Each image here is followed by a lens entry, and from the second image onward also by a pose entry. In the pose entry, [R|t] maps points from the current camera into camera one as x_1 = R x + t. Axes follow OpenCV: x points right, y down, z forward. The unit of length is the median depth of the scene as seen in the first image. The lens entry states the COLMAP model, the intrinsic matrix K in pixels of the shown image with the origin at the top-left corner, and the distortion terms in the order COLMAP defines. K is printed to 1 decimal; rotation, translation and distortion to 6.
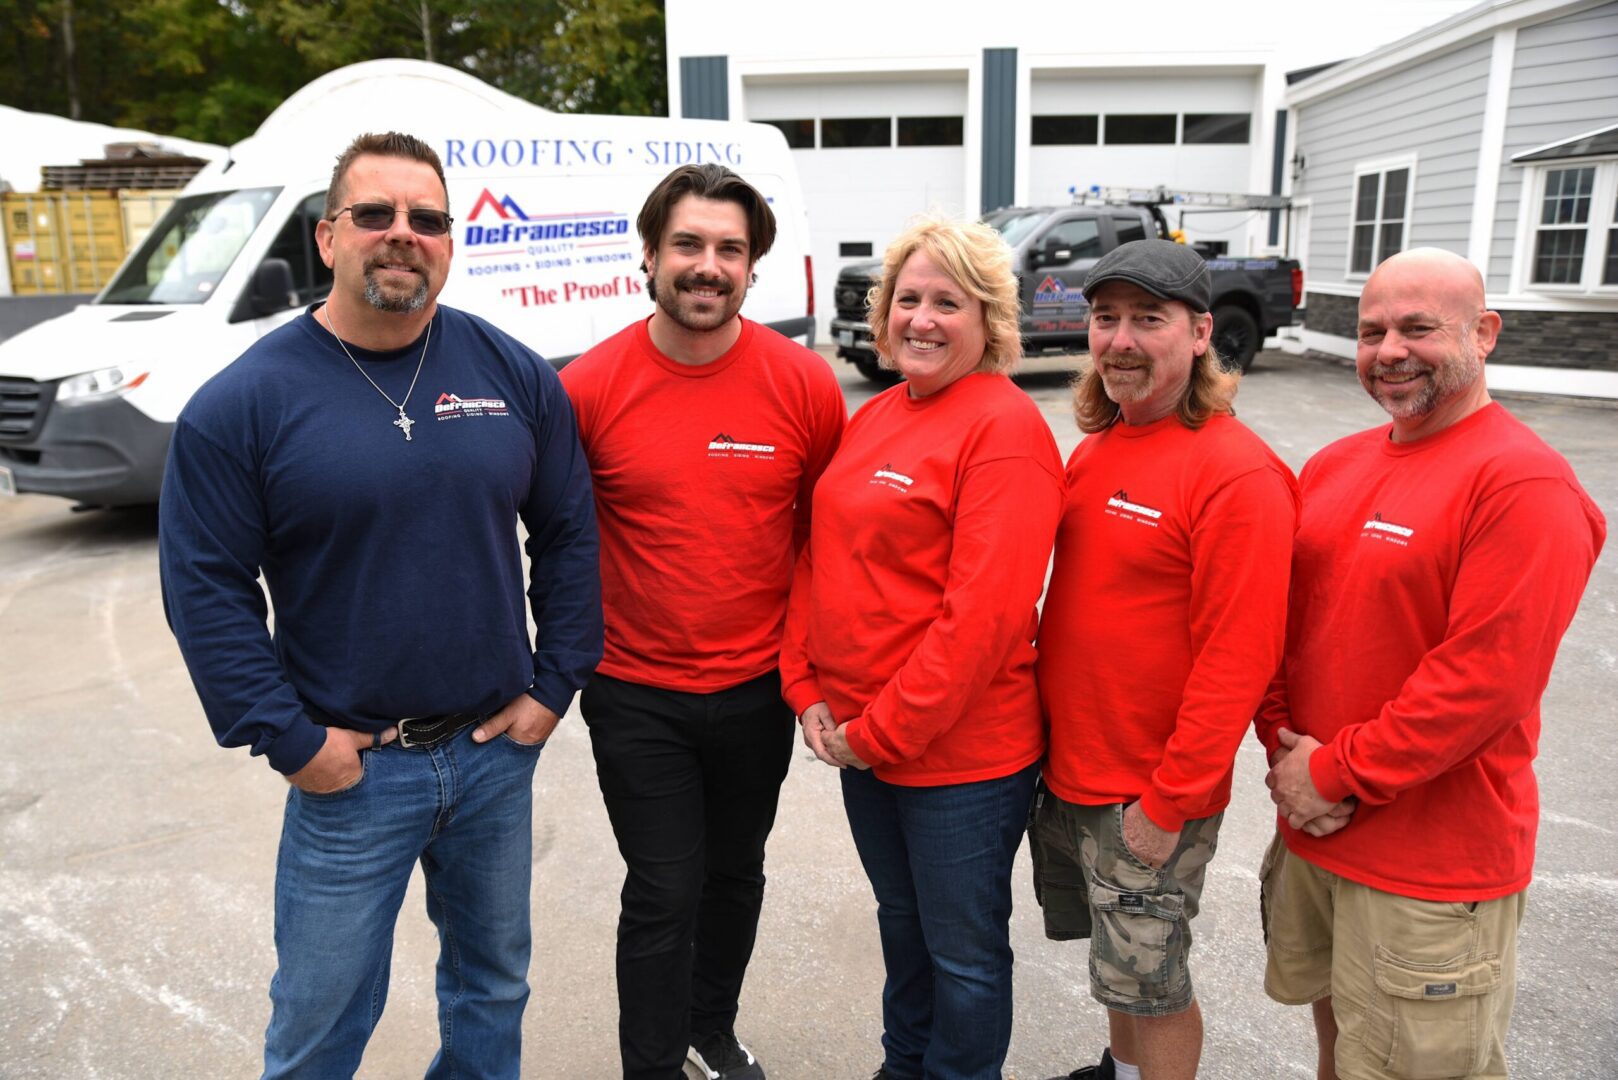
lens RADIAL K [[1170.6, 0, 809.0], [0, 1170.6, 540.0], [0, 0, 1]] dist [-0.112496, 0.097808]
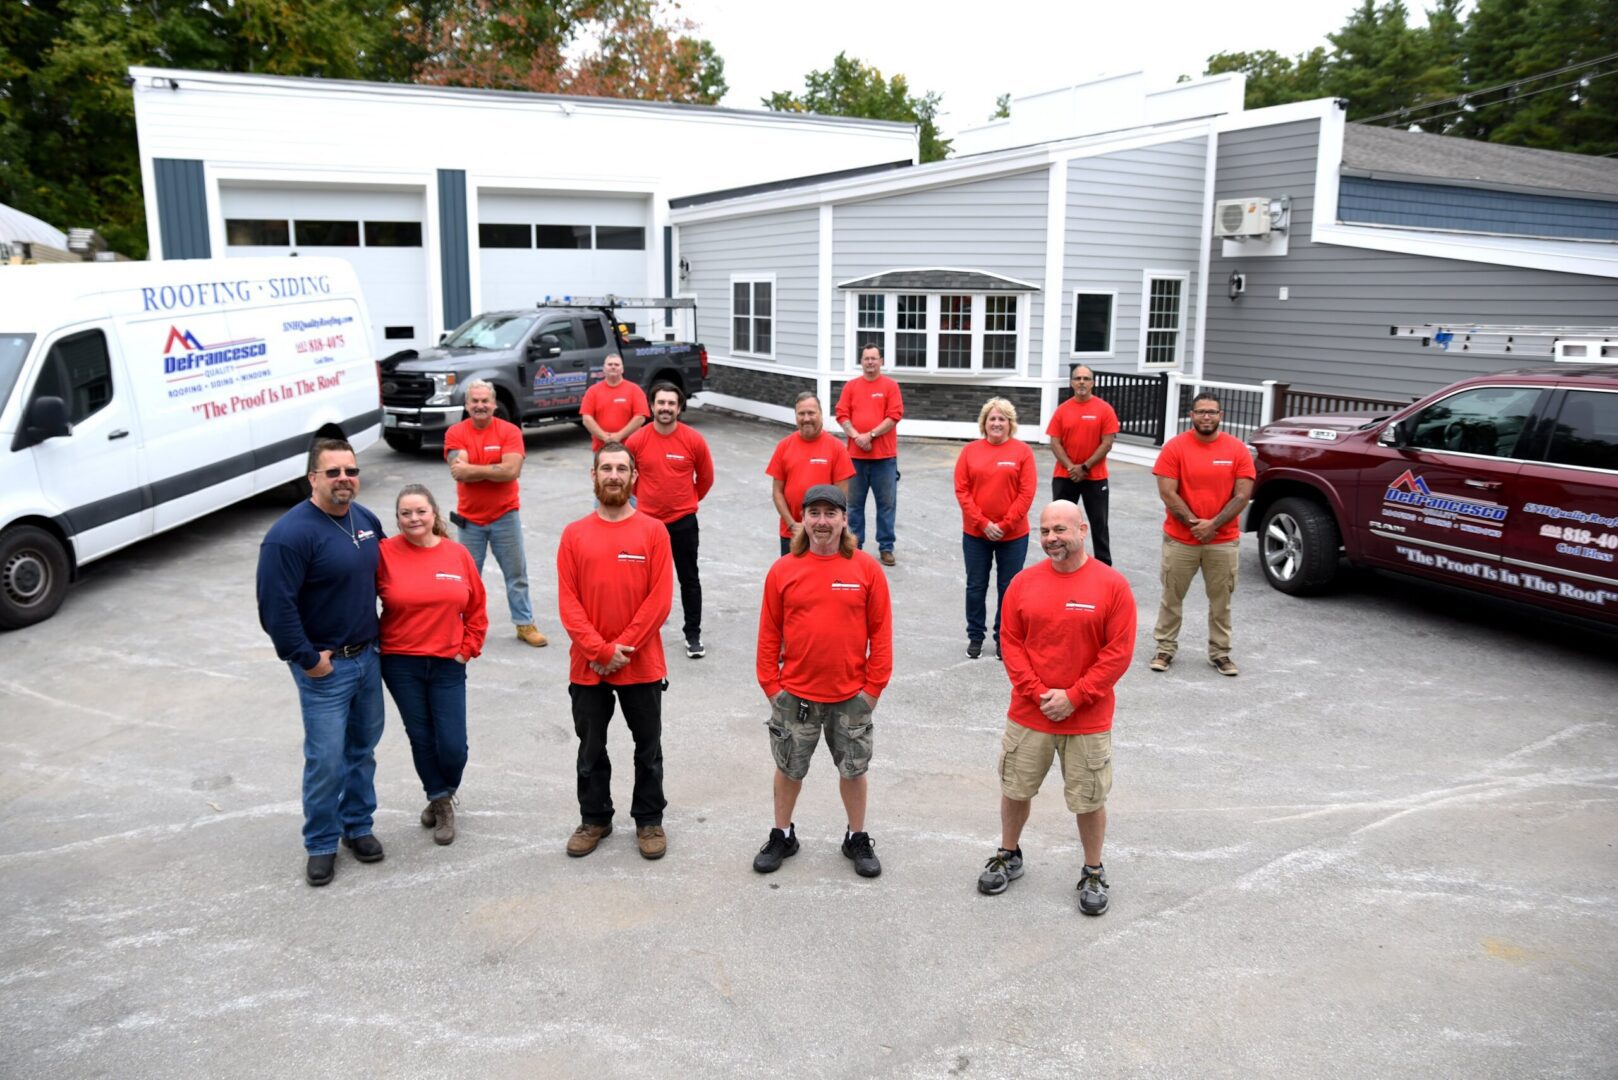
lens RADIAL K [[1179.0, 0, 807.9], [0, 1179.0, 487.6], [0, 0, 1]] dist [-0.004224, -0.002808]
pose [[0.836816, -0.078513, 0.541826, -0.374575], [0.115806, 0.992655, -0.035014, -0.009743], [-0.535097, 0.092047, 0.839761, -0.373919]]
